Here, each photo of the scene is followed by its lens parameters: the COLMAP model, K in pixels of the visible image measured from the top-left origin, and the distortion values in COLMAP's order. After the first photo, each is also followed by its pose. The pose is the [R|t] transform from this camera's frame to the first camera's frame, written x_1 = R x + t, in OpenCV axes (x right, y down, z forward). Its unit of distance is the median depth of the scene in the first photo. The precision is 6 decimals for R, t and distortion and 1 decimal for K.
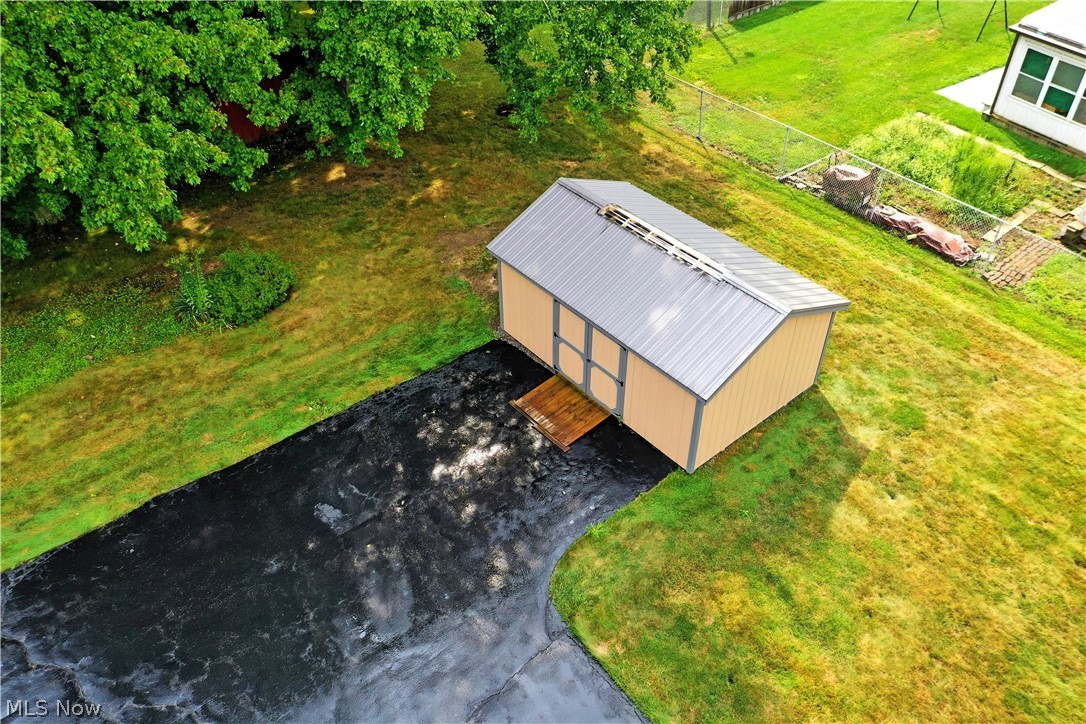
lens RADIAL K [[863.9, 0, 537.9], [0, 863.9, 360.6], [0, 0, 1]] dist [0.017511, -0.000054]
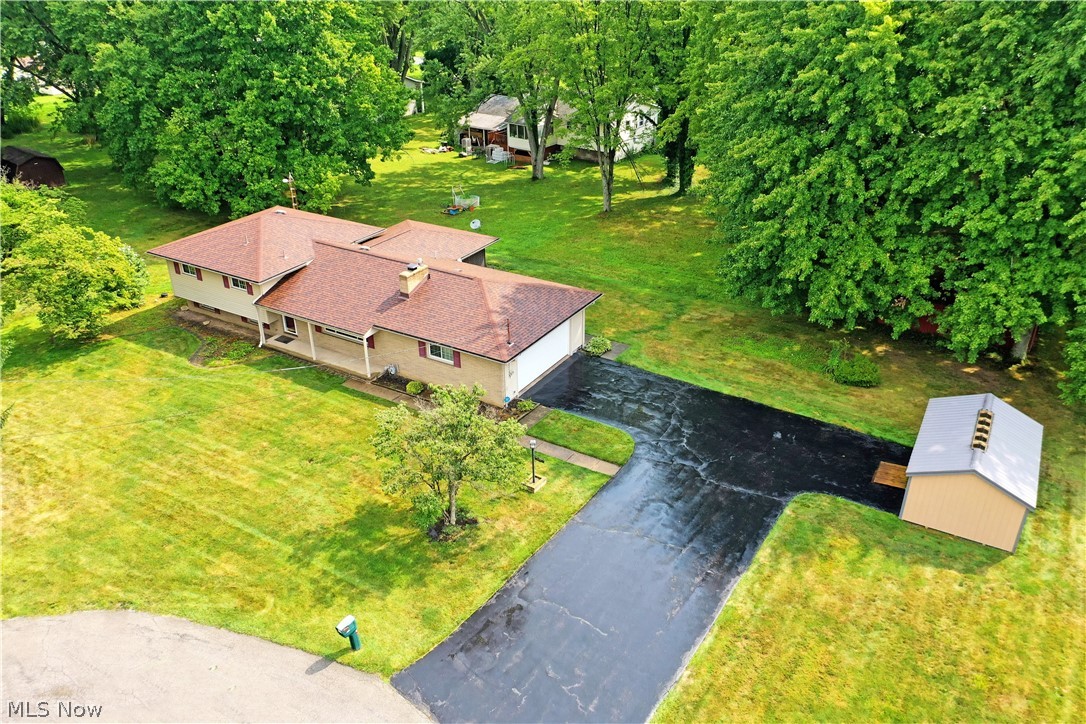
lens RADIAL K [[863.9, 0, 537.9], [0, 863.9, 360.6], [0, 0, 1]] dist [0.017511, -0.000054]
pose [[0.351514, 0.451139, -0.820312, 1.184096], [-0.631743, 0.760959, 0.147788, 0.073888], [0.690897, 0.466277, 0.552491, -0.737897]]
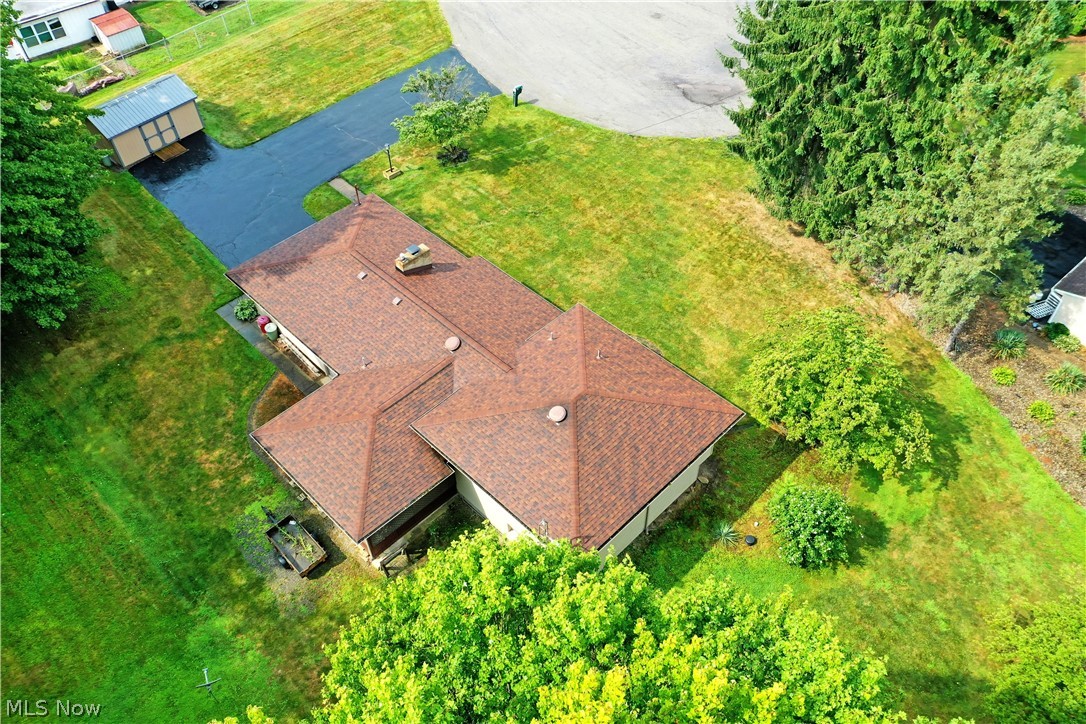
lens RADIAL K [[863.9, 0, 537.9], [0, 863.9, 360.6], [0, 0, 1]] dist [0.017511, -0.000054]
pose [[-0.127650, -0.707812, 0.694772, -2.674192], [0.685748, 0.443106, 0.577414, -0.475056], [-0.716558, 0.550146, 0.428818, -0.805148]]
